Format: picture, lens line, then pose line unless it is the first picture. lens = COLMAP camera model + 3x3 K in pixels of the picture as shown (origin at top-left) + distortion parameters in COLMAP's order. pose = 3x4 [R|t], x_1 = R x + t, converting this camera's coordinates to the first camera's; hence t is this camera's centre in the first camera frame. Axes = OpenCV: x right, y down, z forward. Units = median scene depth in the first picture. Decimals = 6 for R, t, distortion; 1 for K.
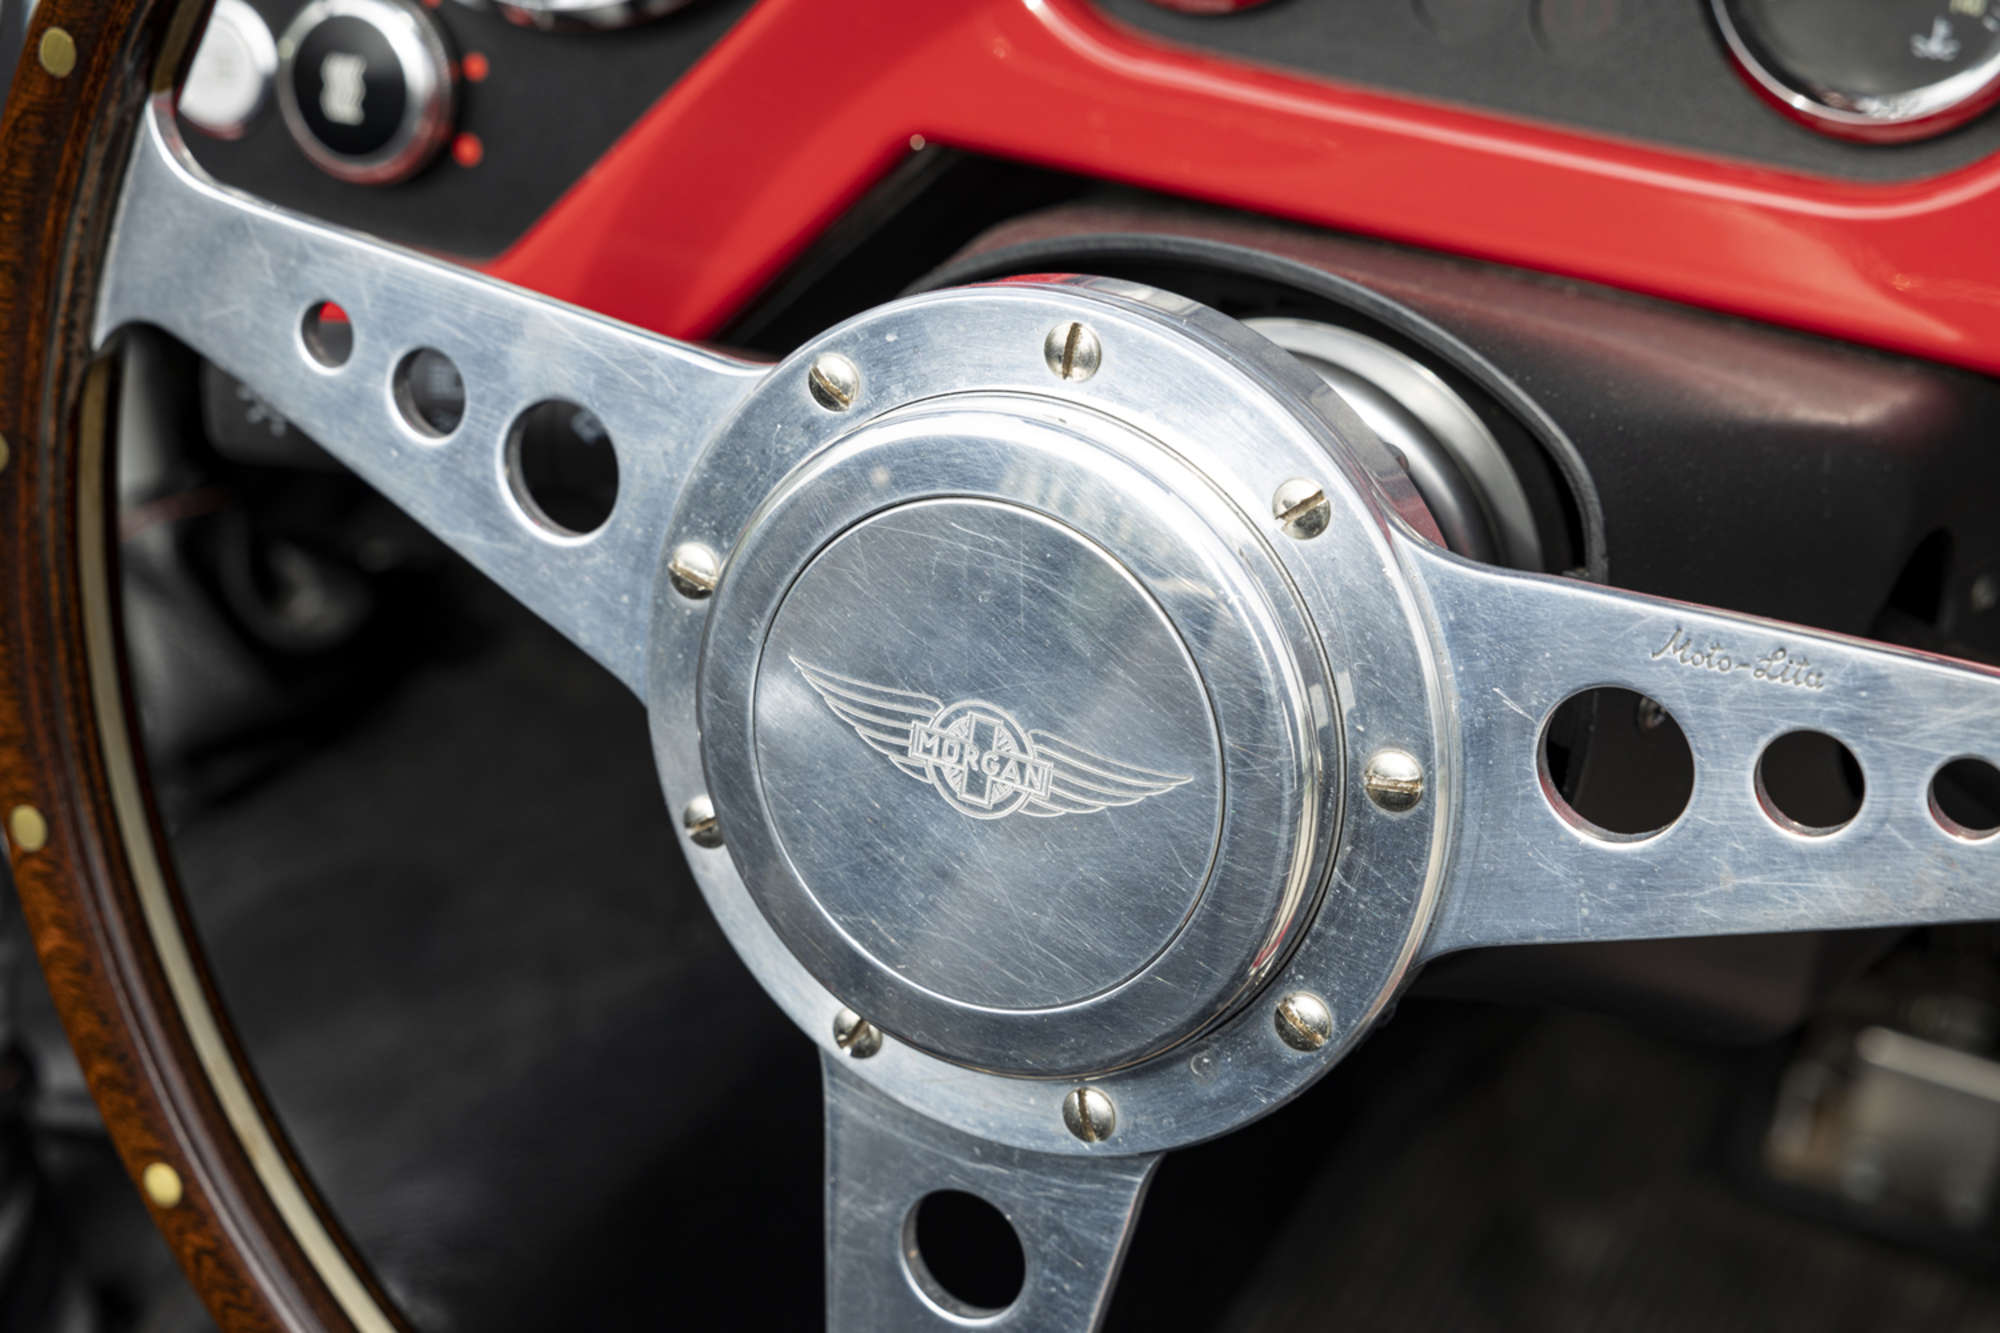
lens RADIAL K [[3514.0, 0, 1000.0], [0, 3514.0, 666.5], [0, 0, 1]] dist [0.011986, 0.015615]
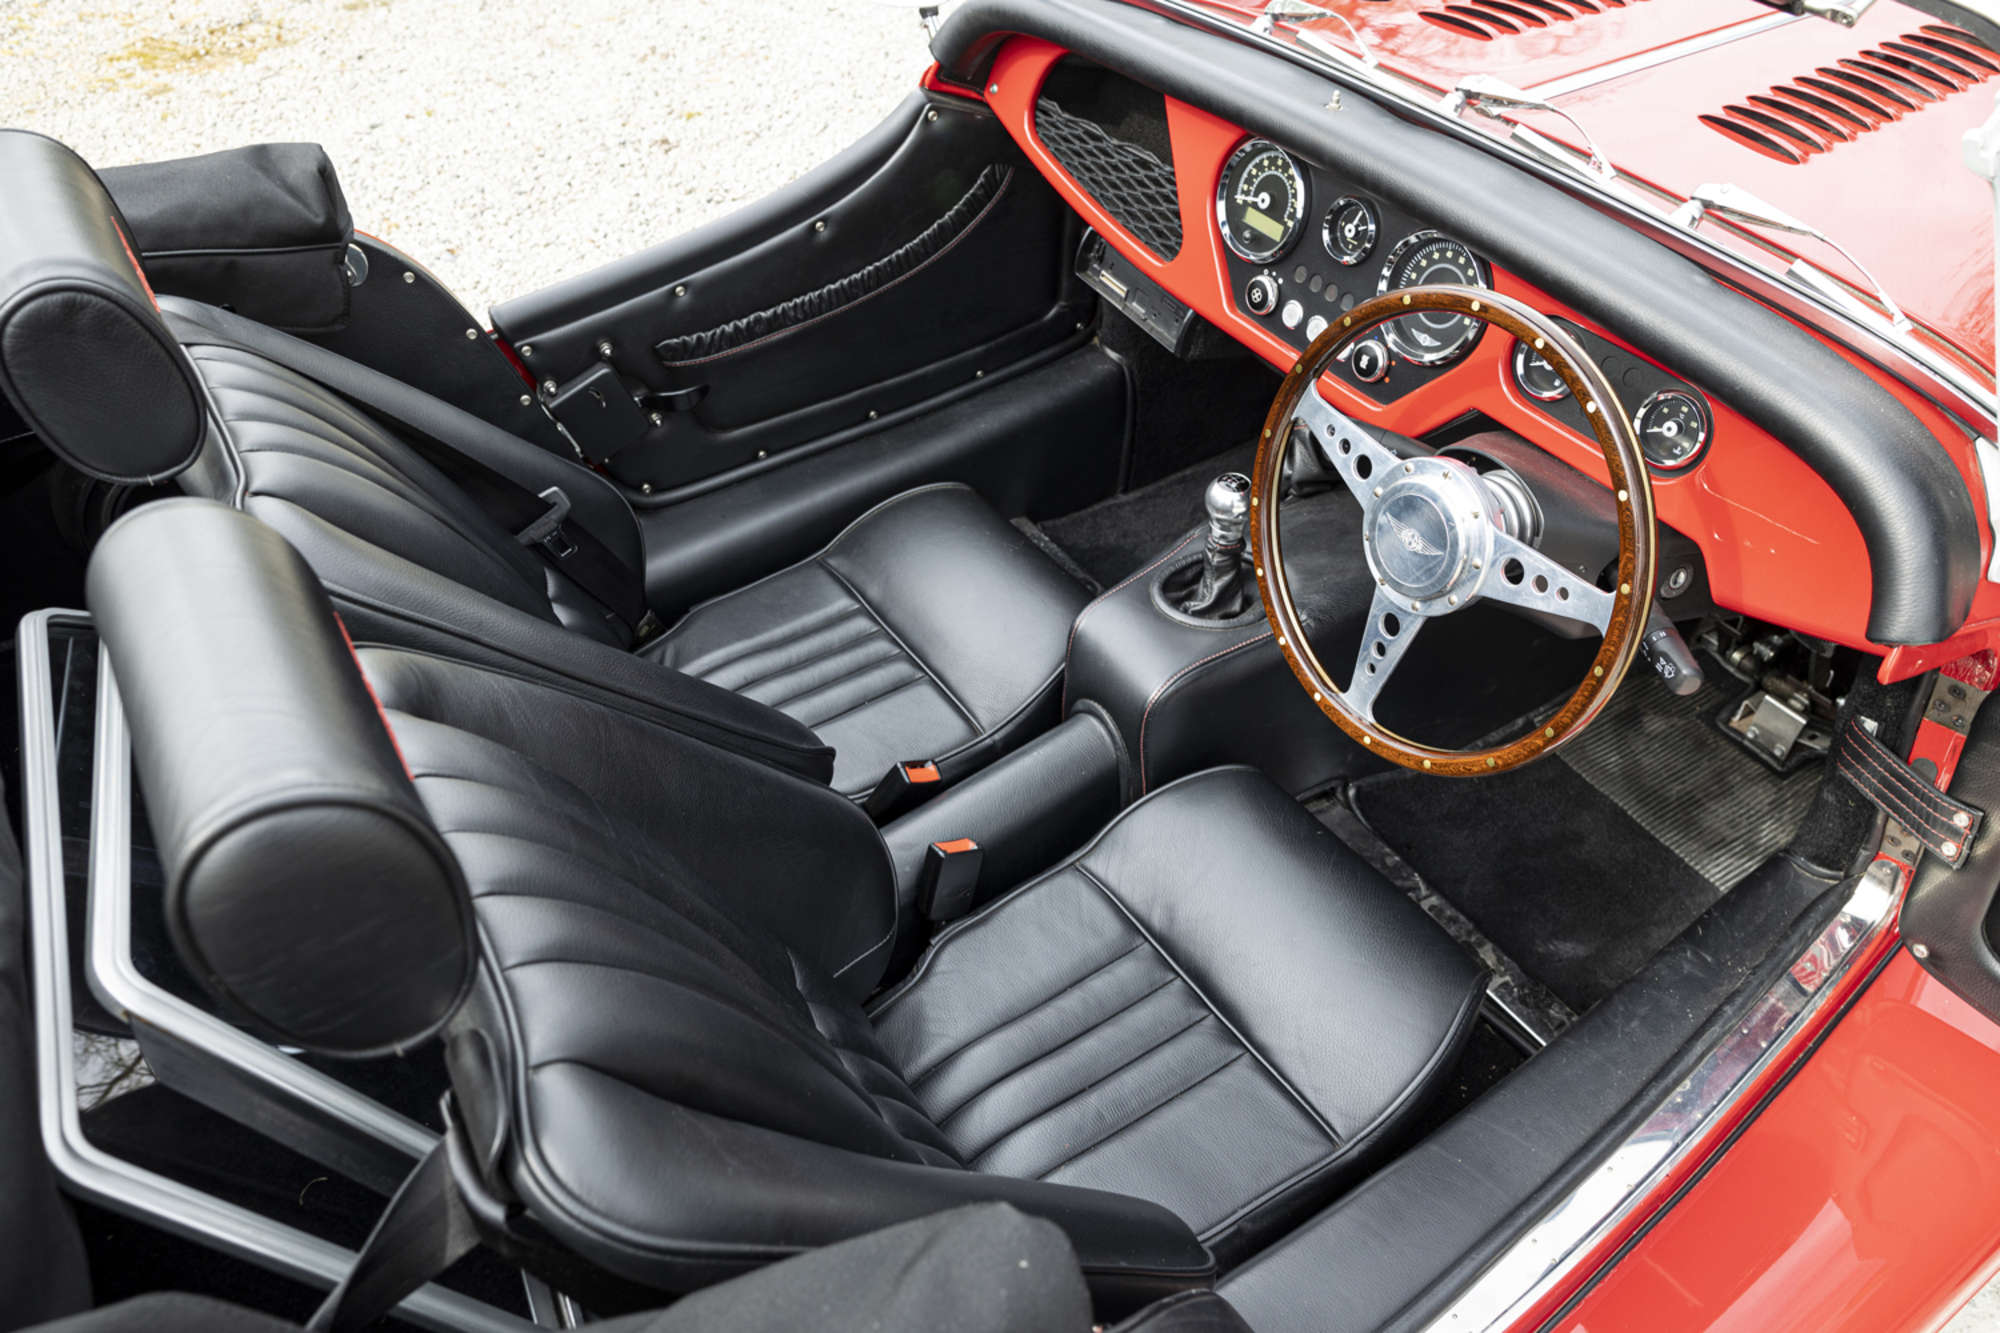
lens RADIAL K [[1477.9, 0, 1000.0], [0, 1477.9, 666.5], [0, 0, 1]] dist [0.001600, 0.003132]
pose [[0.866096, 0.316550, -0.386876, 0.387611], [-0.242878, 0.942931, 0.227797, -0.155028], [0.436907, -0.103330, 0.893552, -1.382646]]
